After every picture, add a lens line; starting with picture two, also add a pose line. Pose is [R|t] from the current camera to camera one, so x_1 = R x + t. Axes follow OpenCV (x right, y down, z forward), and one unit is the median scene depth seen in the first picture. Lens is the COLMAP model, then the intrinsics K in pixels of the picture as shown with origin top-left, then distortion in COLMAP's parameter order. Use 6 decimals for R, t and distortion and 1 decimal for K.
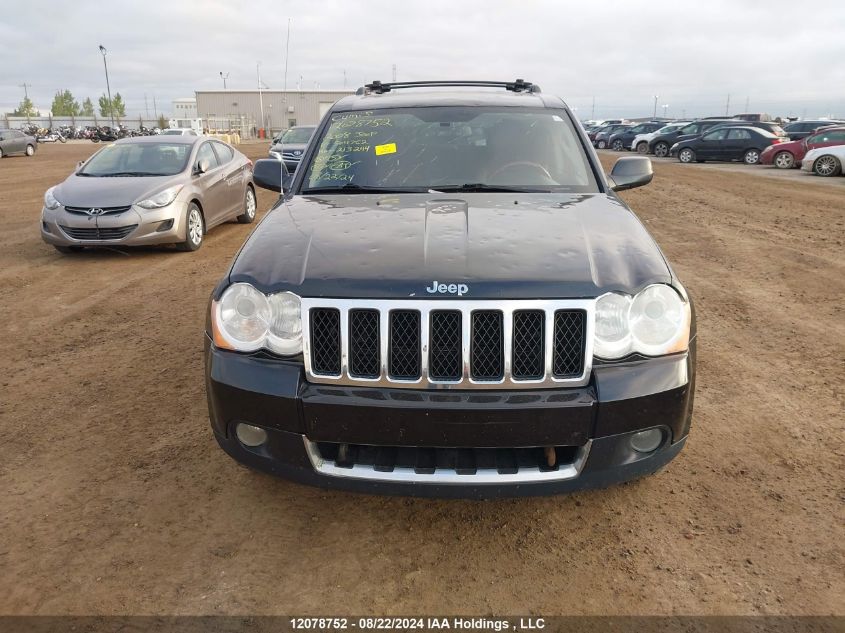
lens RADIAL K [[632.7, 0, 422.5], [0, 632.7, 316.5], [0, 0, 1]] dist [0.003665, -0.001822]
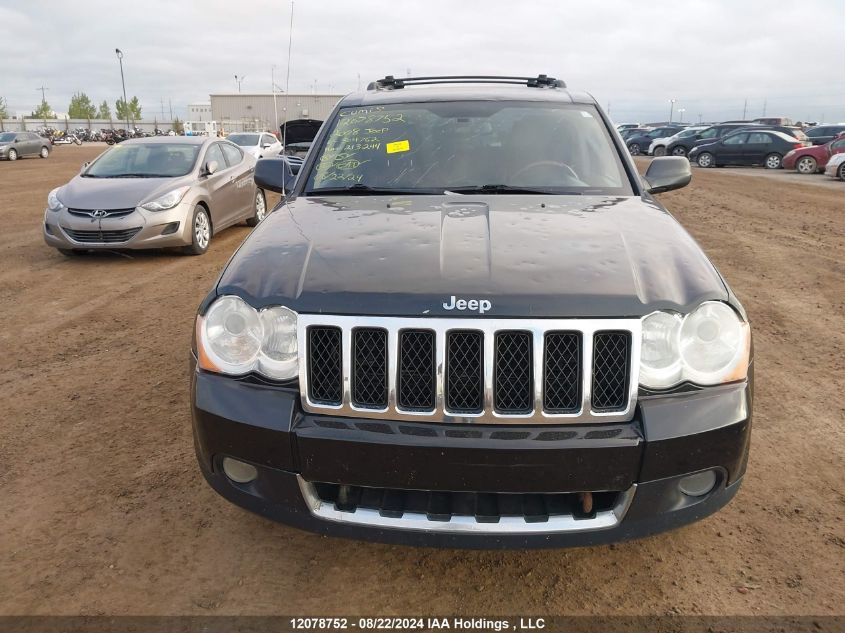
lens RADIAL K [[632.7, 0, 422.5], [0, 632.7, 316.5], [0, 0, 1]] dist [0.003665, -0.001822]
pose [[0.999776, 0.008373, -0.019447, -0.003241], [-0.008492, 0.999946, -0.006047, -0.016671], [0.019395, 0.006210, 0.999793, 0.105324]]
